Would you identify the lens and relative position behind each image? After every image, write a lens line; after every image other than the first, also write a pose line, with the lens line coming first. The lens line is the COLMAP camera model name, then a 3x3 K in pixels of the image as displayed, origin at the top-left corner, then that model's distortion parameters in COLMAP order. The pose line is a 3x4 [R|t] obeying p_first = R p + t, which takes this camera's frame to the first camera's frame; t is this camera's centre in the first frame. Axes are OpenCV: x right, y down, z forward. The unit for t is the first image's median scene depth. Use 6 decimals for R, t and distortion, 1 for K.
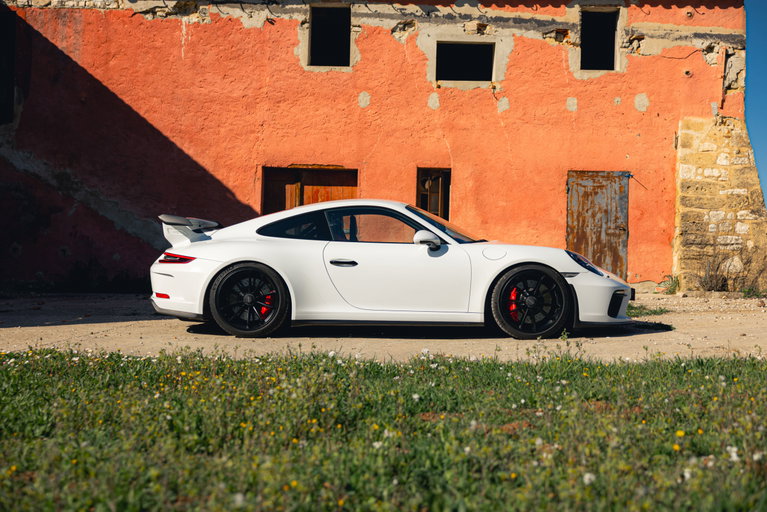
lens RADIAL K [[981.9, 0, 383.5], [0, 981.9, 256.0], [0, 0, 1]] dist [-0.007759, 0.002939]
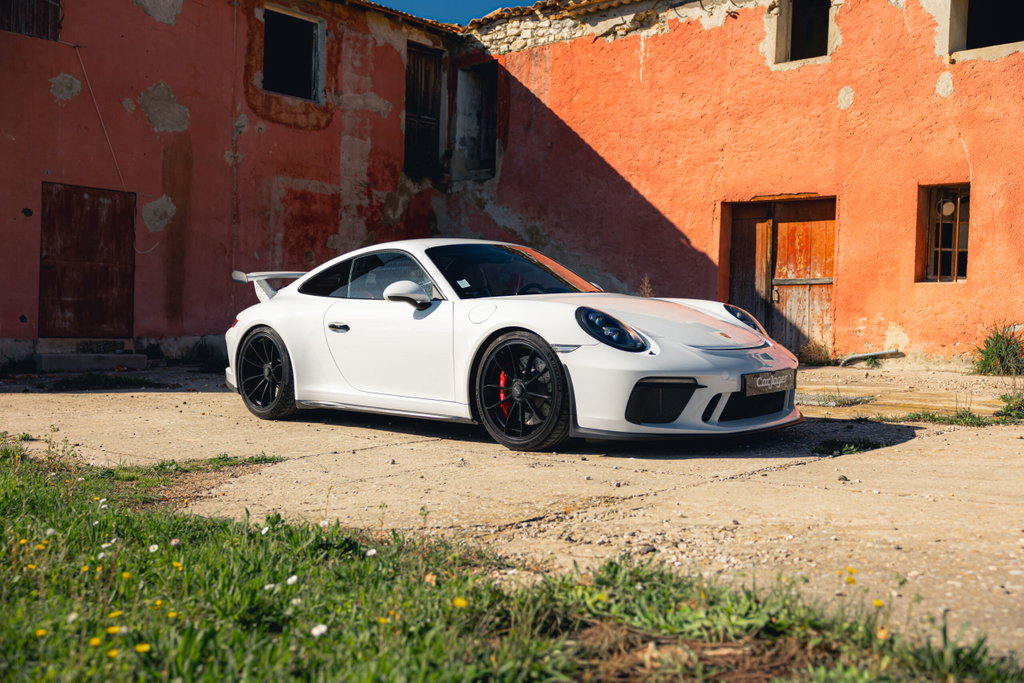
lens RADIAL K [[1024.5, 0, 512.0], [0, 1024.5, 341.5], [0, 0, 1]] dist [0.004934, -0.015201]
pose [[0.723172, 0.013620, -0.690534, 0.325129], [0.004649, 0.999687, 0.024585, -0.000406], [0.690652, -0.020989, 0.722882, 0.284520]]
